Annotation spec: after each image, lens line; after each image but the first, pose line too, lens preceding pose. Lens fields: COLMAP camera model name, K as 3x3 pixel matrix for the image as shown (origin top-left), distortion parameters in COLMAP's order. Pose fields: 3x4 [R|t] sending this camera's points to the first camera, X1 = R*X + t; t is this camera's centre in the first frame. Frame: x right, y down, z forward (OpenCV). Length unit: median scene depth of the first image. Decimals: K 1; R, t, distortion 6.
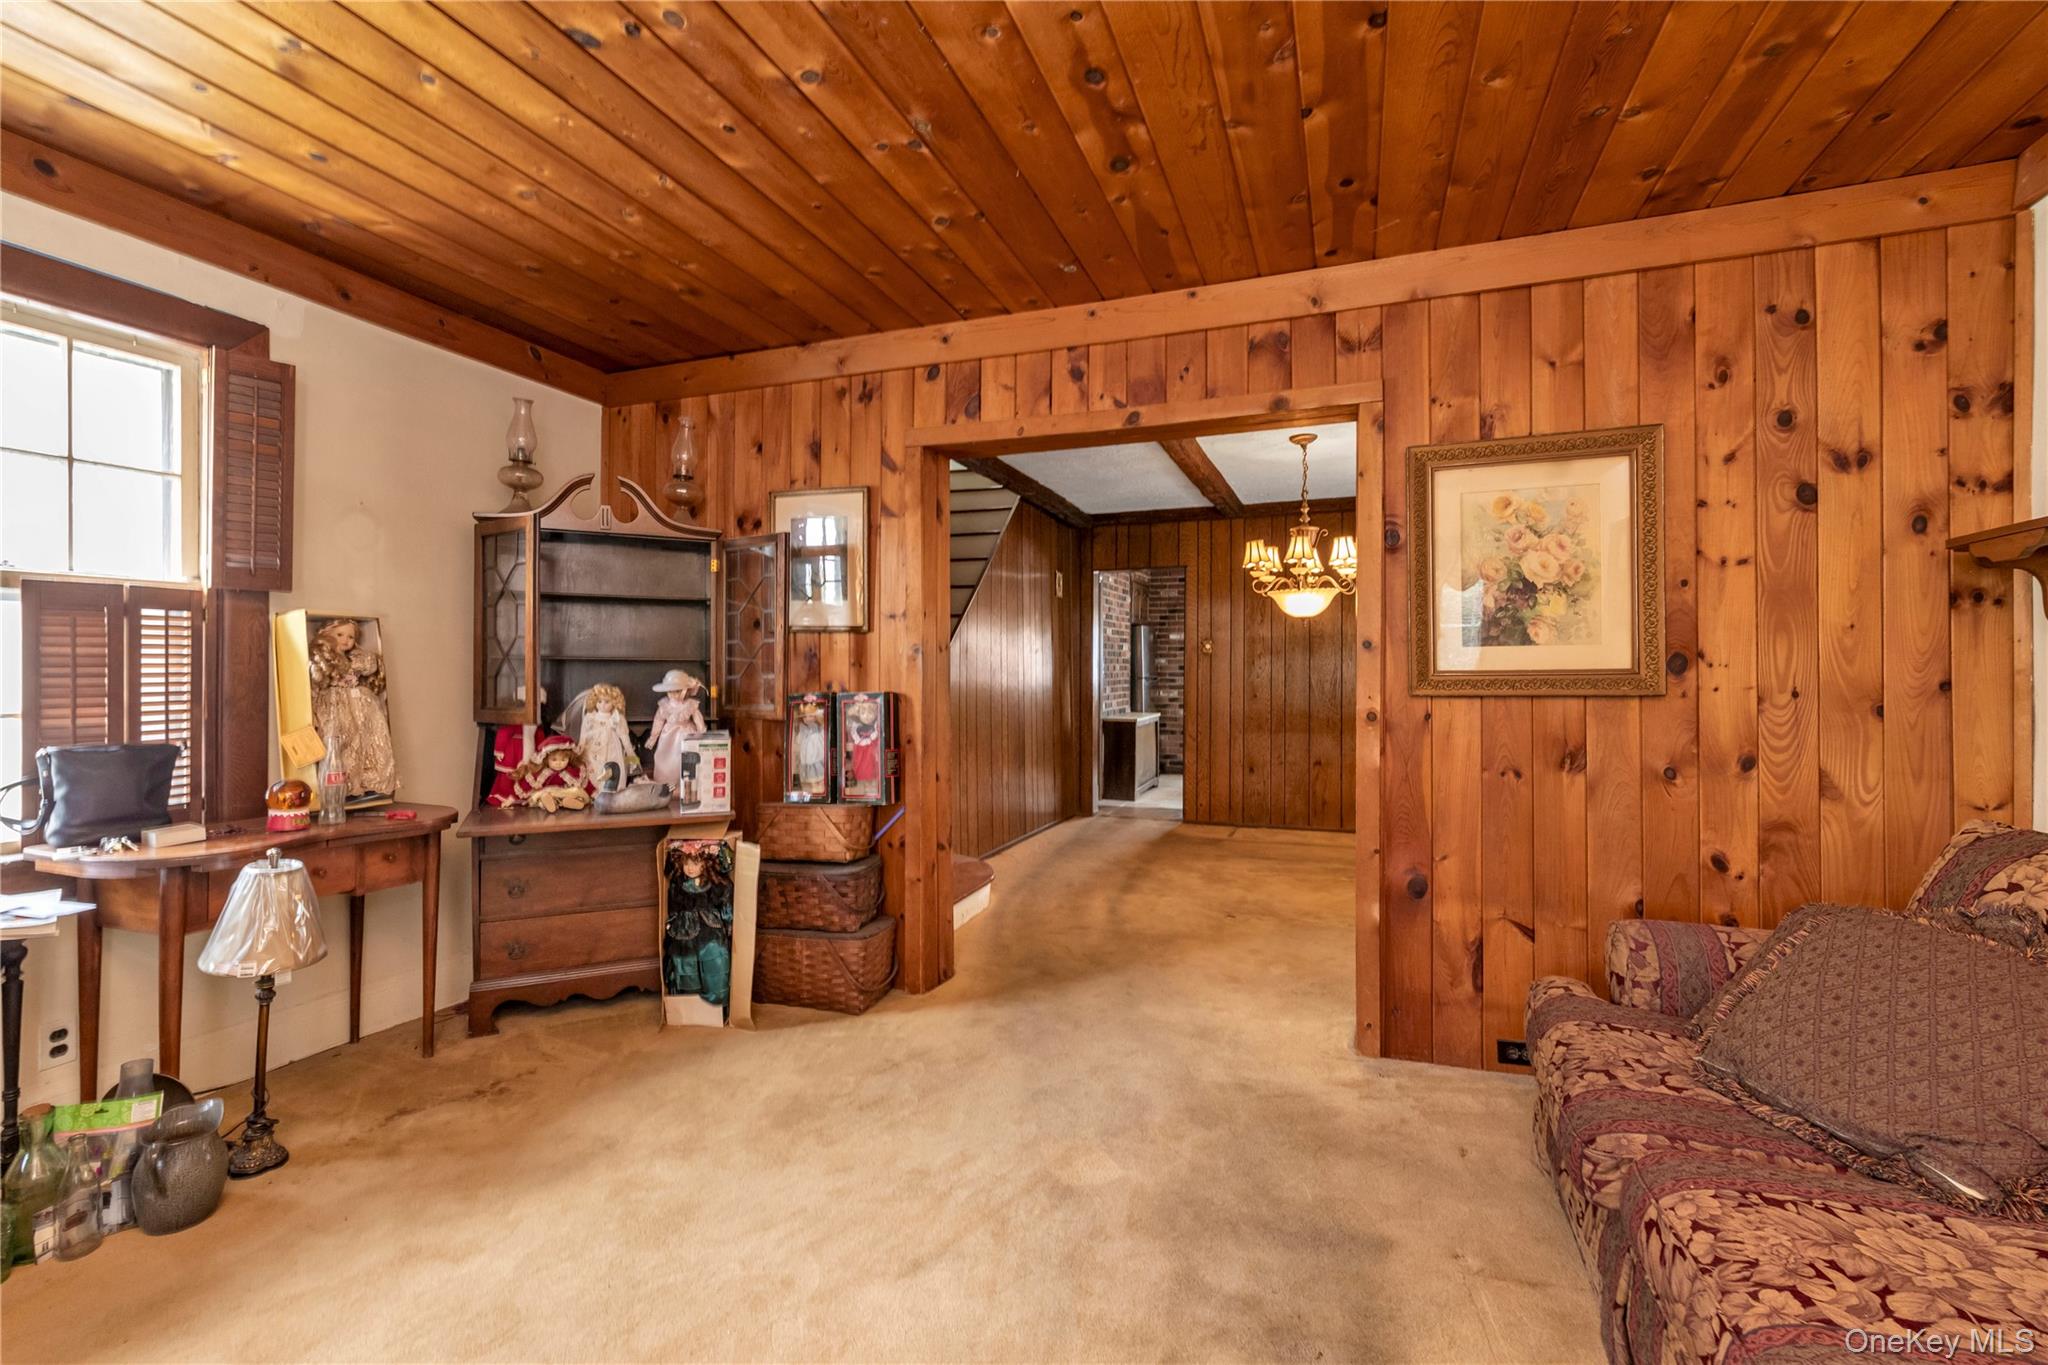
lens RADIAL K [[889.9, 0, 1028.4], [0, 889.9, 676.9], [0, 0, 1]] dist [0.001715, 0.000094]
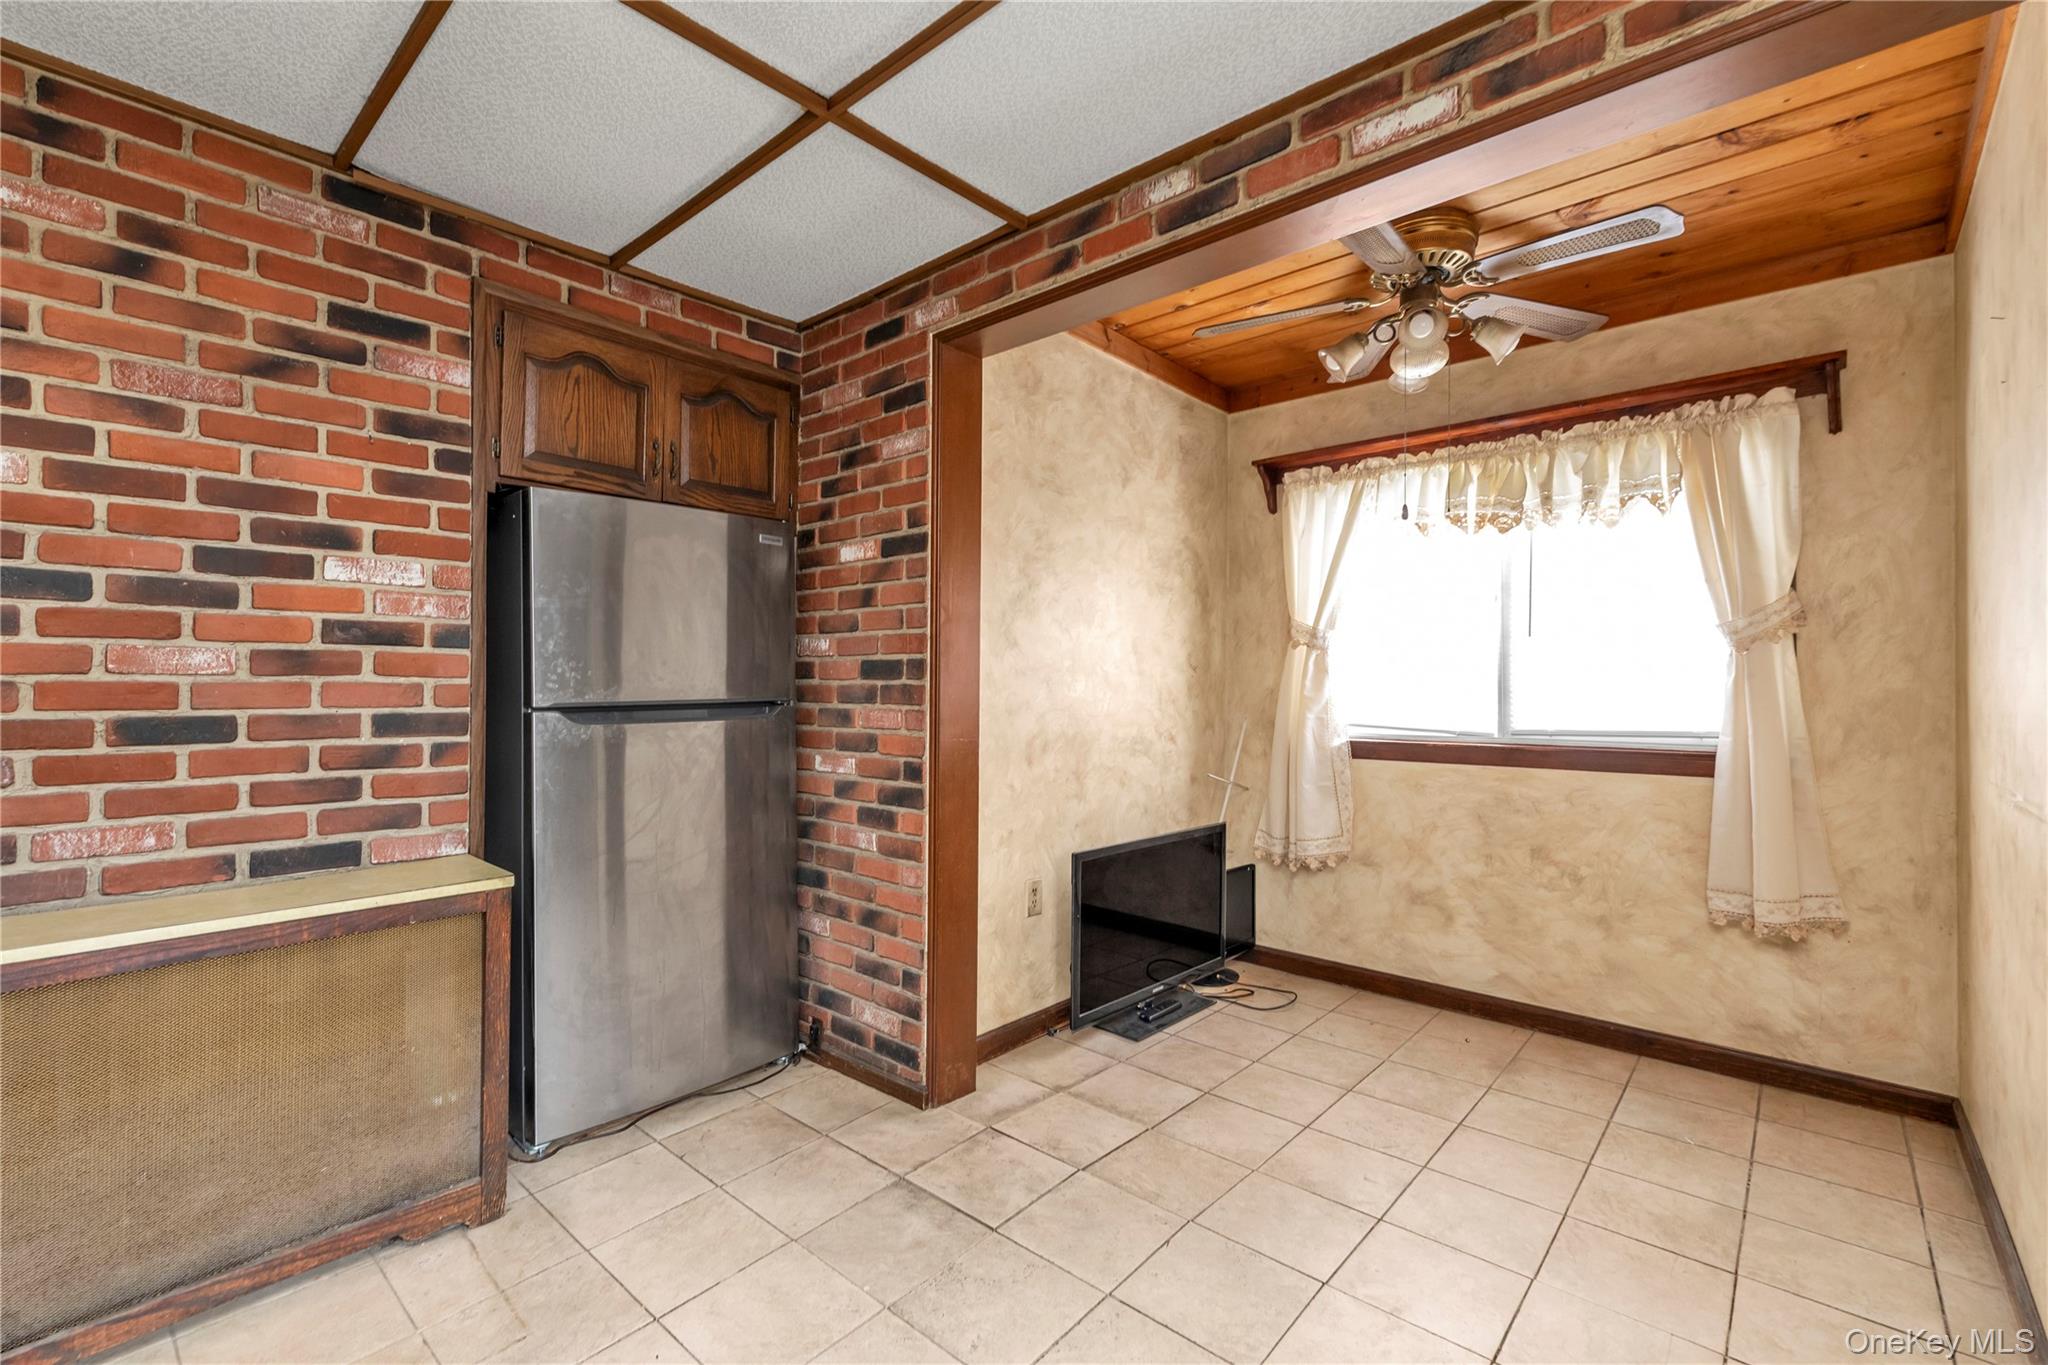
lens RADIAL K [[889.9, 0, 1028.4], [0, 889.9, 676.9], [0, 0, 1]] dist [0.001715, 0.000094]
pose [[0.930781, -0.003468, -0.365561, 1.254101], [-0.003222, 0.999838, -0.017690, -0.013922], [0.365563, 0.017643, 0.930619, 3.097141]]
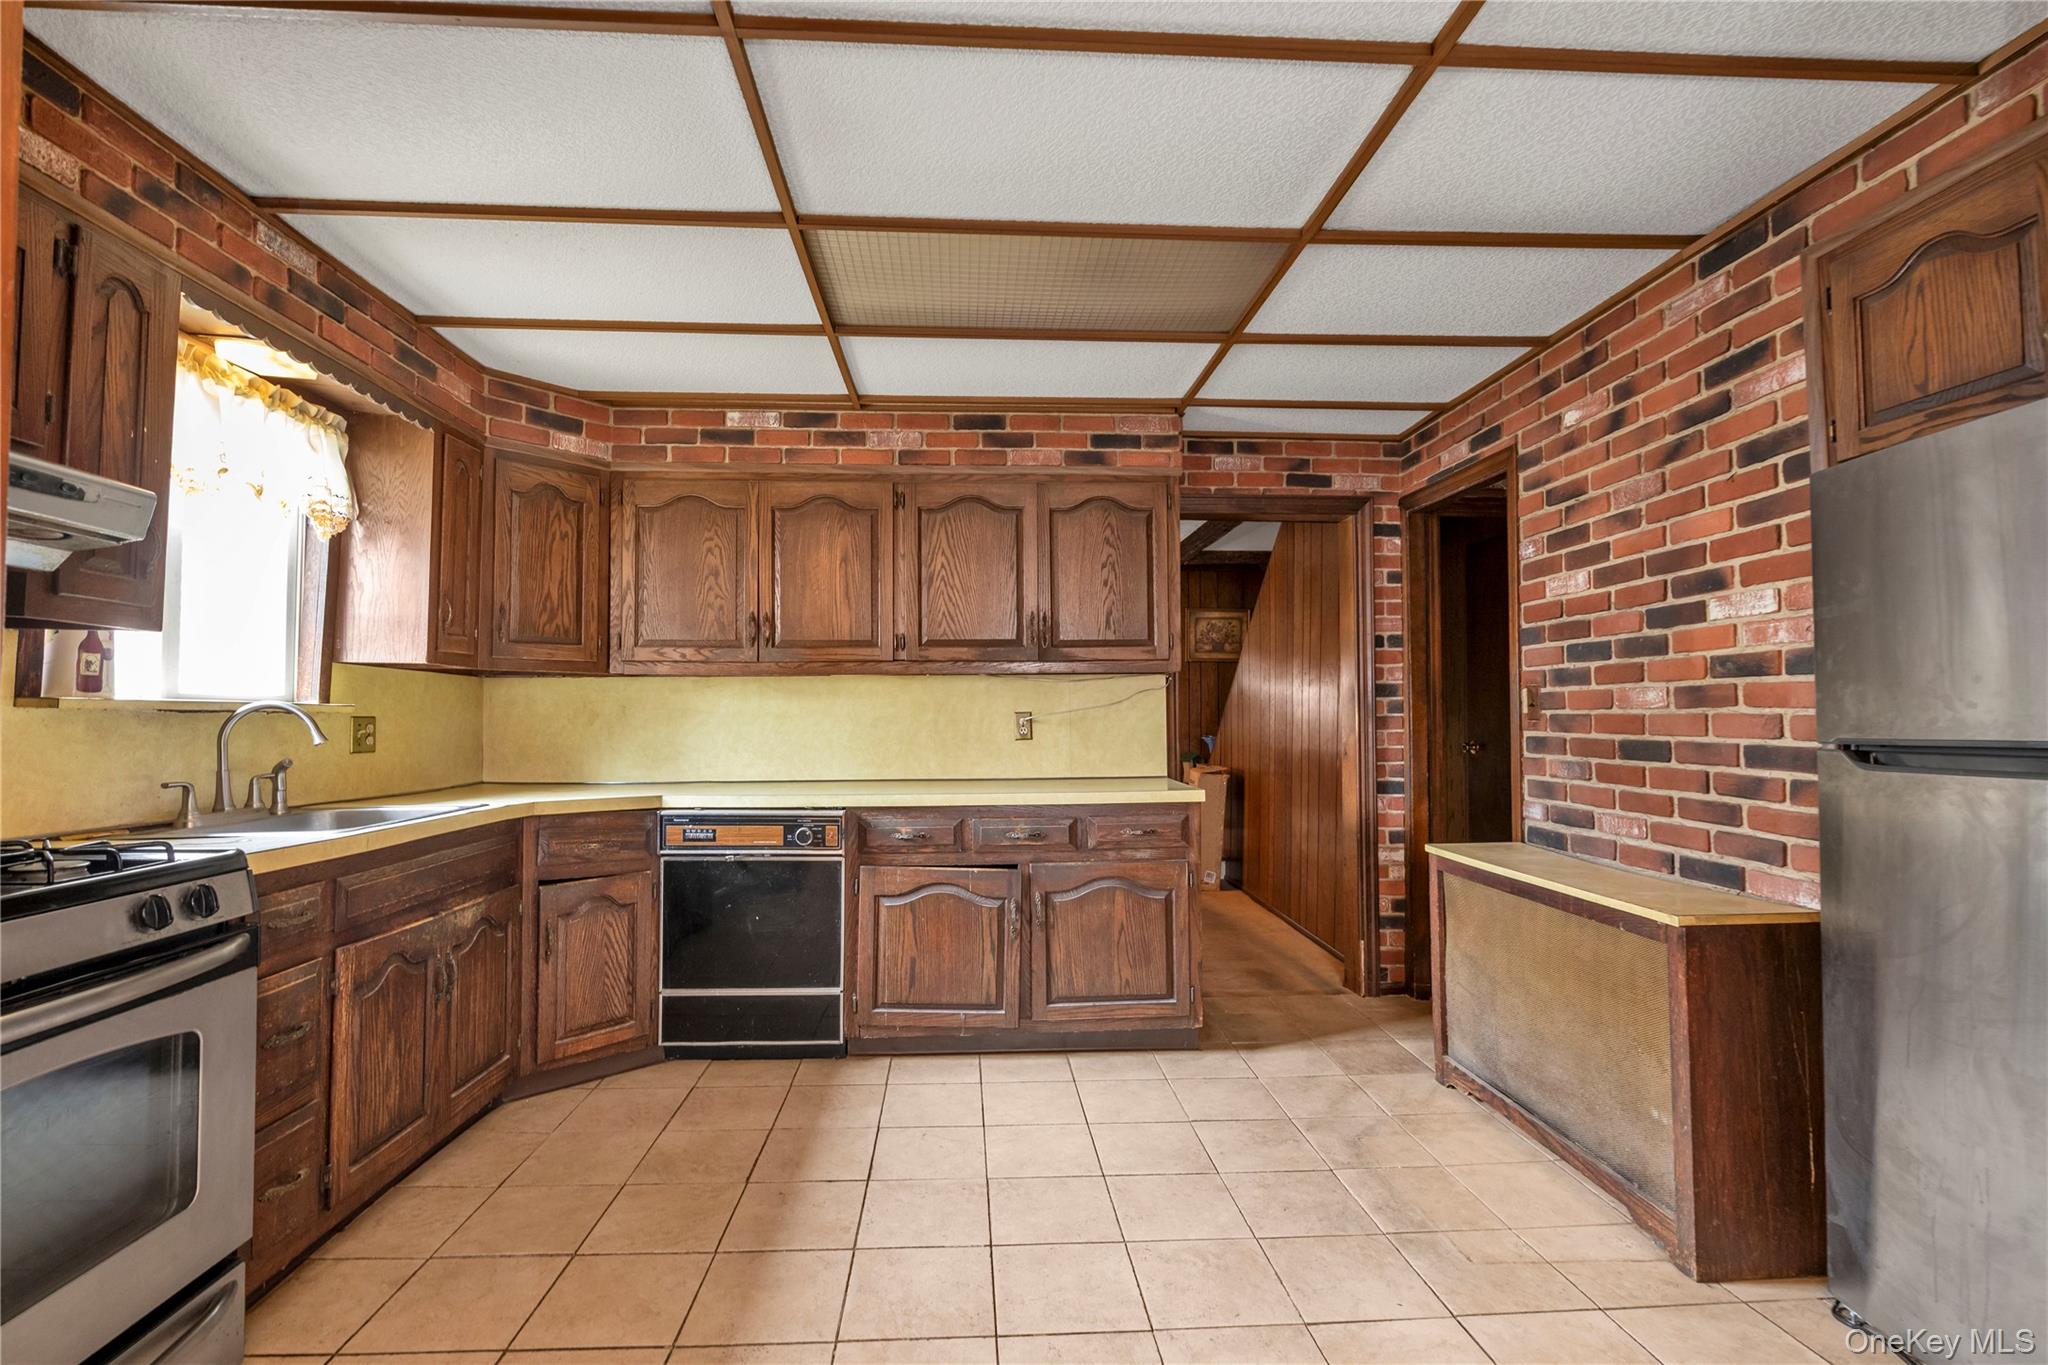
lens RADIAL K [[920.2, 0, 1018.2], [0, 920.2, 688.6], [0, 0, 1]] dist [0.000319, 0.000056]
pose [[-0.918166, -0.017279, -0.395819, 1.361520], [-0.009080, 0.999704, -0.022578, -0.019230], [0.396092, -0.017136, -0.918051, 4.182358]]
